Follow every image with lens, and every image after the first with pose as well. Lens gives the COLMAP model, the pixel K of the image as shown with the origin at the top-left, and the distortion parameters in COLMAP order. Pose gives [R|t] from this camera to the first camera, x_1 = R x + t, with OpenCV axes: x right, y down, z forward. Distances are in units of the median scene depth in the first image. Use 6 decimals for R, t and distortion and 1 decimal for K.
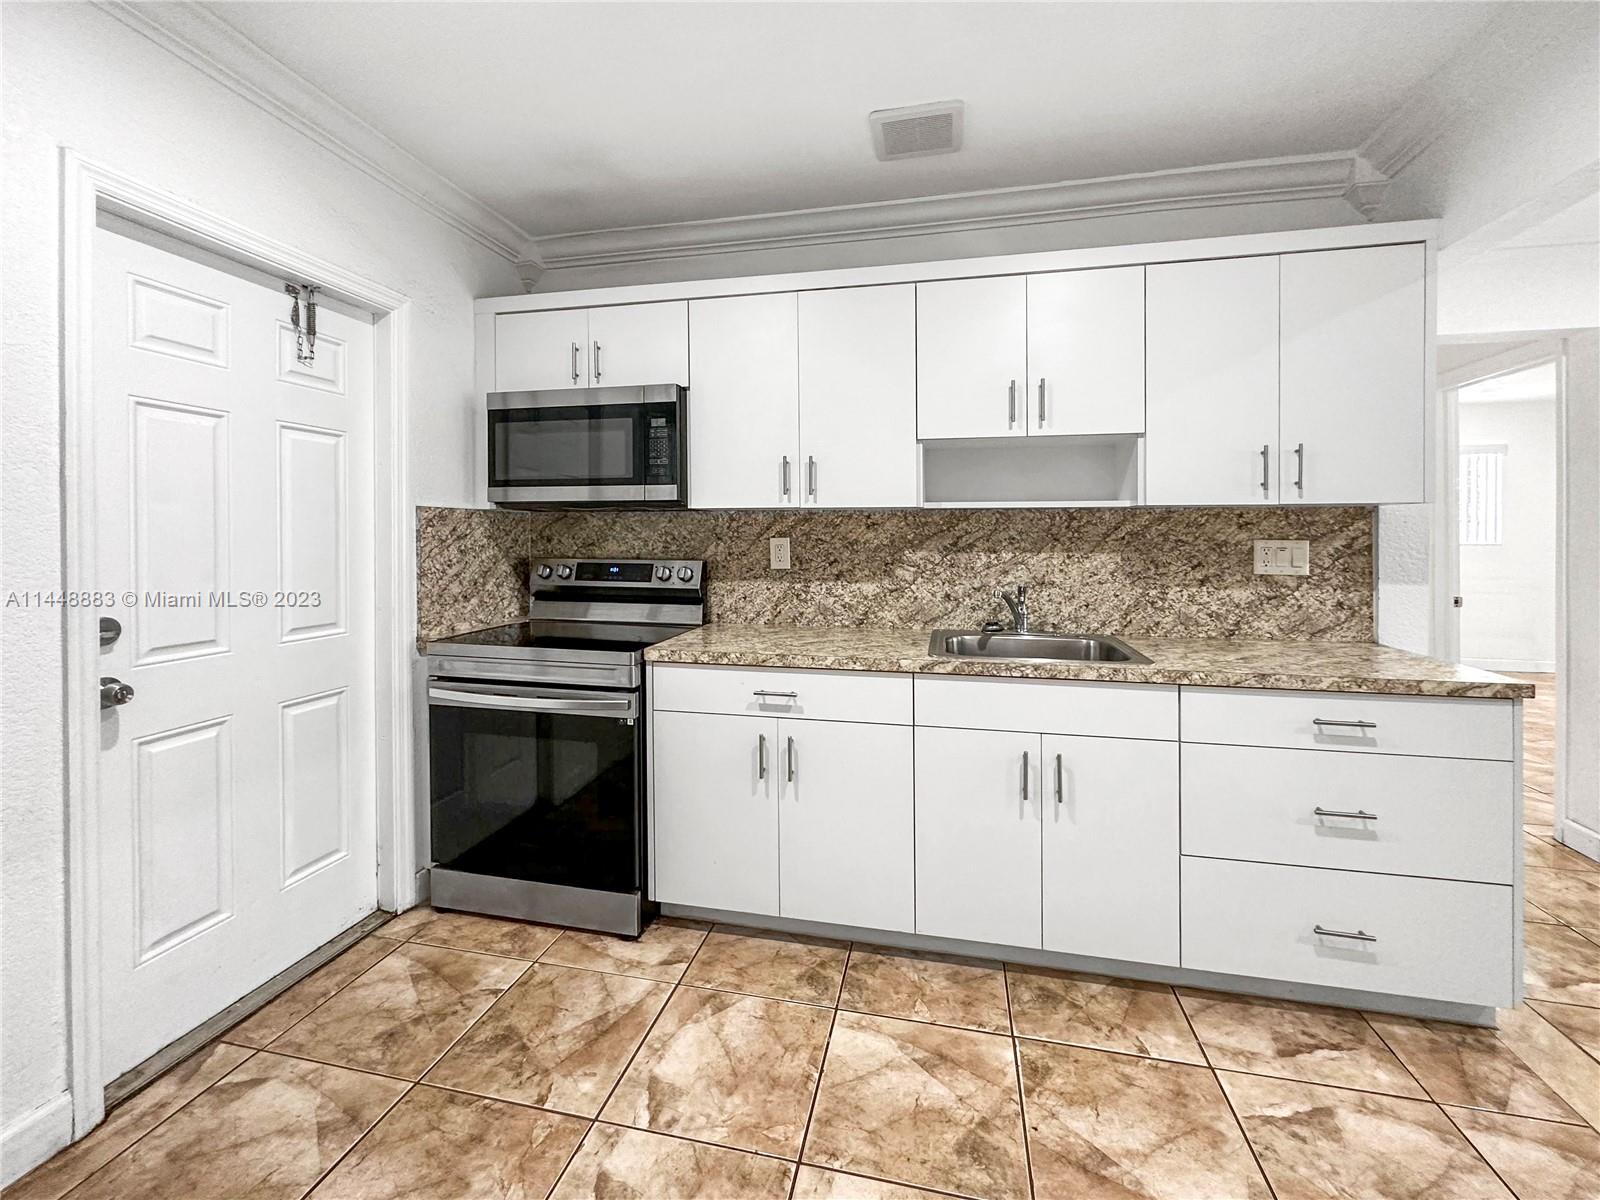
lens RADIAL K [[648.7, 0, 825.2], [0, 648.7, 537.7], [0, 0, 1]] dist [-0.001956, -0.000451]
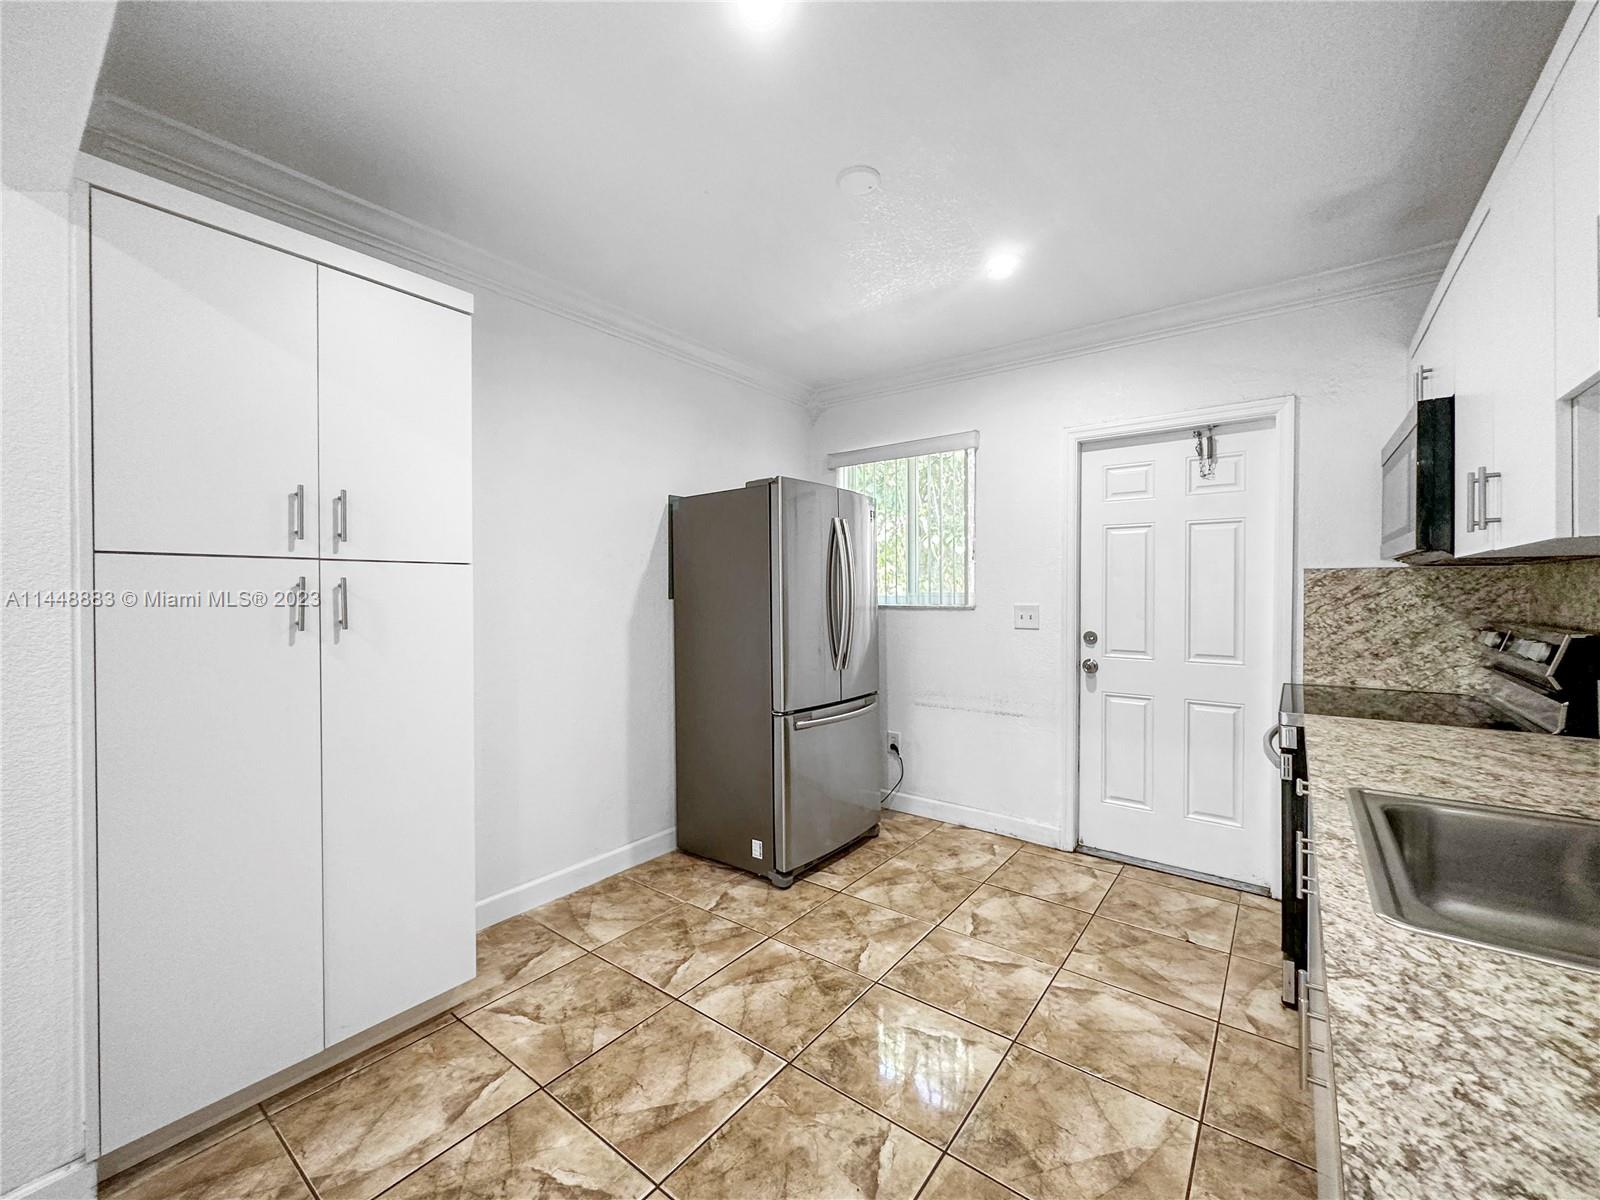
lens RADIAL K [[644.0, 0, 800.0], [0, 644.0, 600.0], [0, 0, 1]] dist [-0.000203, -0.000043]
pose [[-0.423863, 0.011150, -0.905658, 0.965143], [-0.005332, 0.999876, 0.014805, -0.006052], [0.905711, 0.011104, -0.423751, 0.794232]]
